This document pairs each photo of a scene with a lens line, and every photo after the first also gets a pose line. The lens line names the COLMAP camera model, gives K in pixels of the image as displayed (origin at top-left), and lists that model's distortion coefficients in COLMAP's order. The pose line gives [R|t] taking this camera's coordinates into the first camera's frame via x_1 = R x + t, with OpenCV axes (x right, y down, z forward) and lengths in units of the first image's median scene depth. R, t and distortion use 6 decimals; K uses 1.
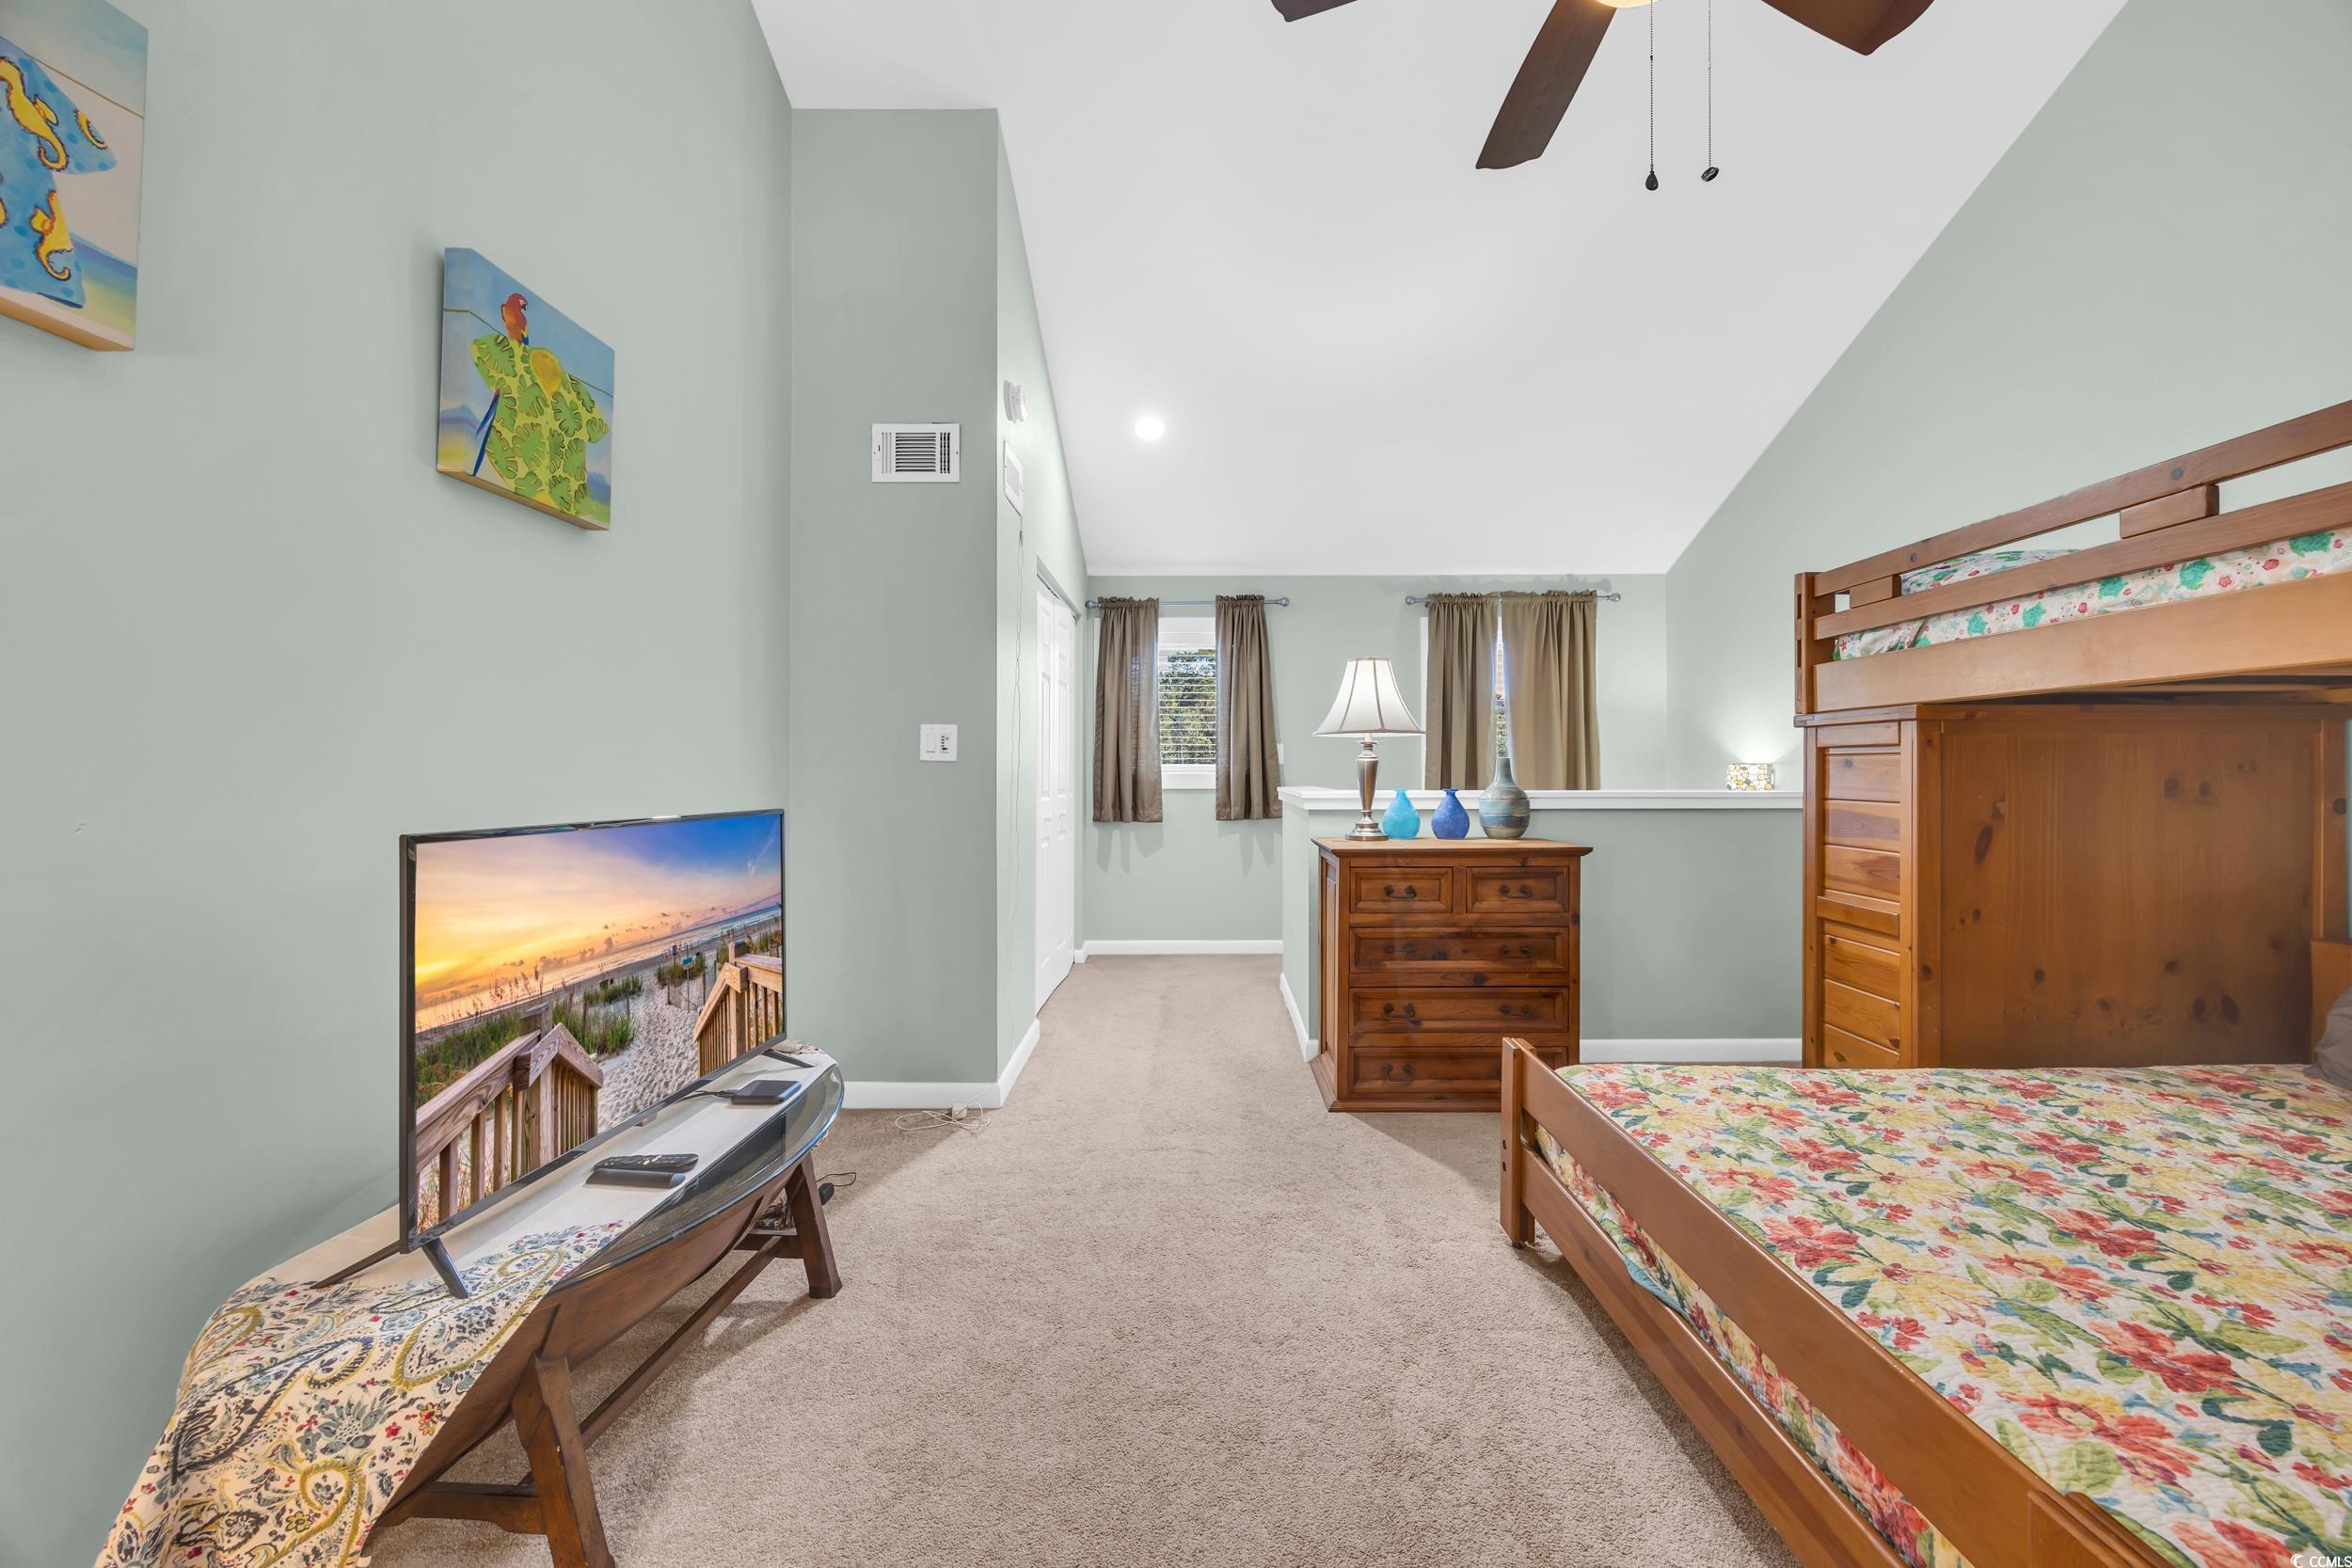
lens RADIAL K [[901.4, 0, 1186.5], [0, 901.4, 765.9], [0, 0, 1]] dist [-0.000901, -0.000334]
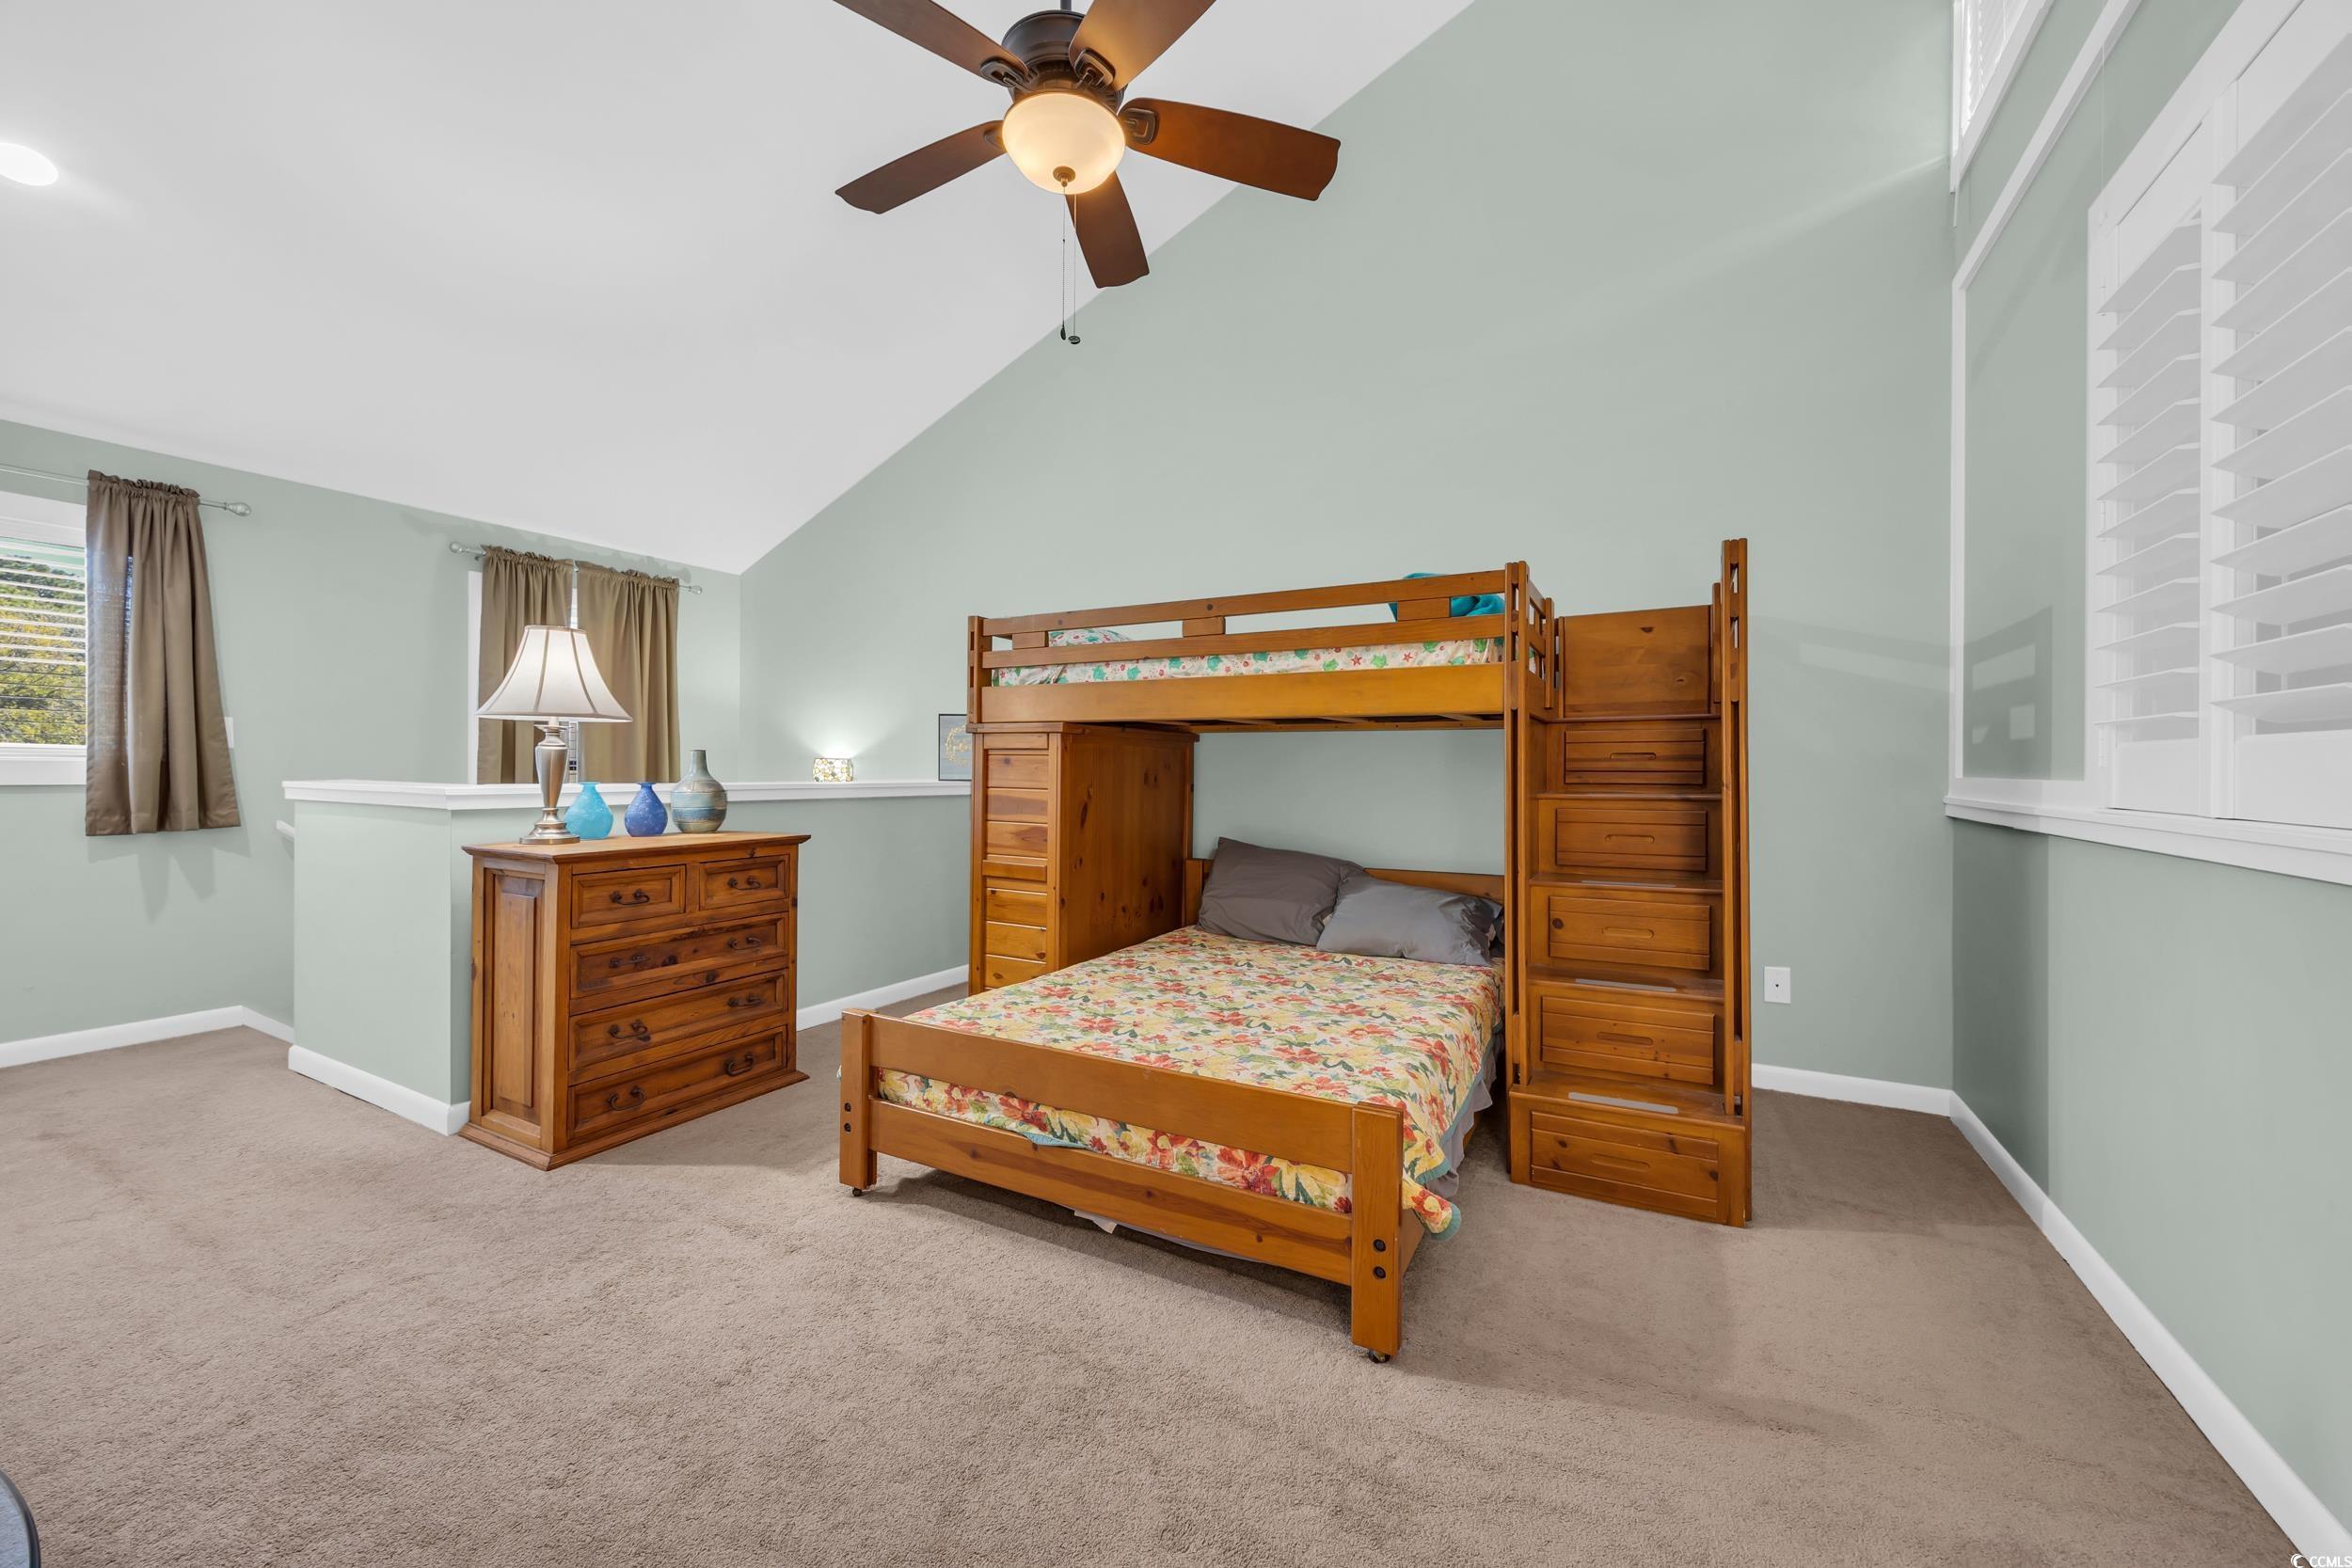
lens RADIAL K [[901.4, 0, 1186.5], [0, 901.4, 765.9], [0, 0, 1]] dist [-0.000901, -0.000334]
pose [[0.469067, 0.009006, 0.883117, -0.337498], [-0.016256, 0.999867, -0.001562, 0.002124], [-0.883013, -0.013624, 0.469150, 0.106380]]
